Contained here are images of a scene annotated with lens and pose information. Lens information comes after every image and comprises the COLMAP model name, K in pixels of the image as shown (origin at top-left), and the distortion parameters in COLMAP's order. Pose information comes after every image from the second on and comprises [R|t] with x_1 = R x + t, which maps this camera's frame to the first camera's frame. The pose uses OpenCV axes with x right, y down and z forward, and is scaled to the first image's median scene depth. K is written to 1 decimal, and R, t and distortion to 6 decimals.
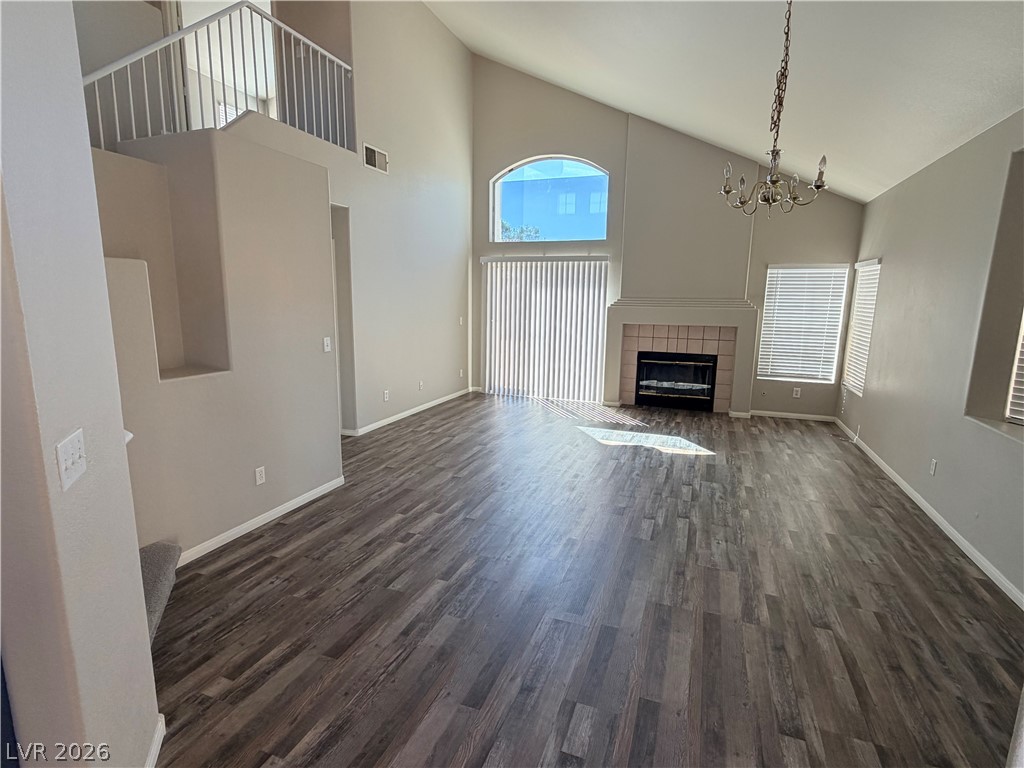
lens RADIAL K [[513.6, 0, 513.0], [0, 513.6, 384.7], [0, 0, 1]] dist [0.005805, -0.000447]
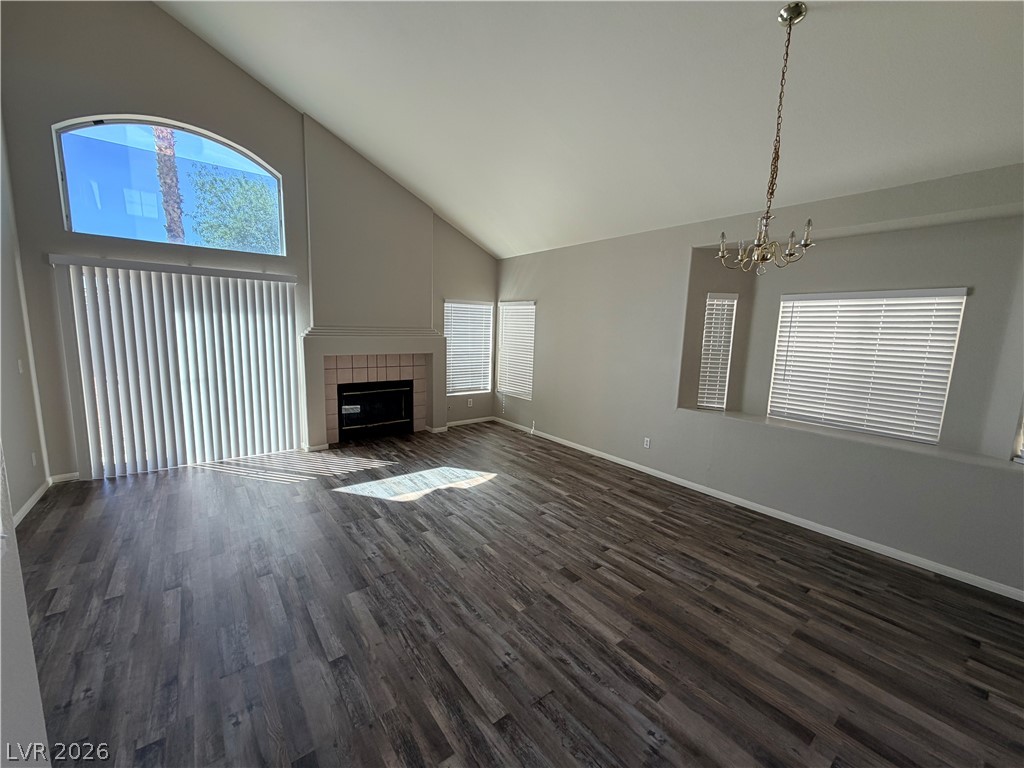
lens RADIAL K [[407.6, 0, 511.4], [0, 407.6, 386.0], [0, 0, 1]] dist [-0.003162, 0.000636]
pose [[0.524591, -0.122974, 0.842426, -0.256603], [0.124273, 0.989975, 0.067125, -0.089970], [-0.842235, 0.069478, 0.534614, 0.433386]]
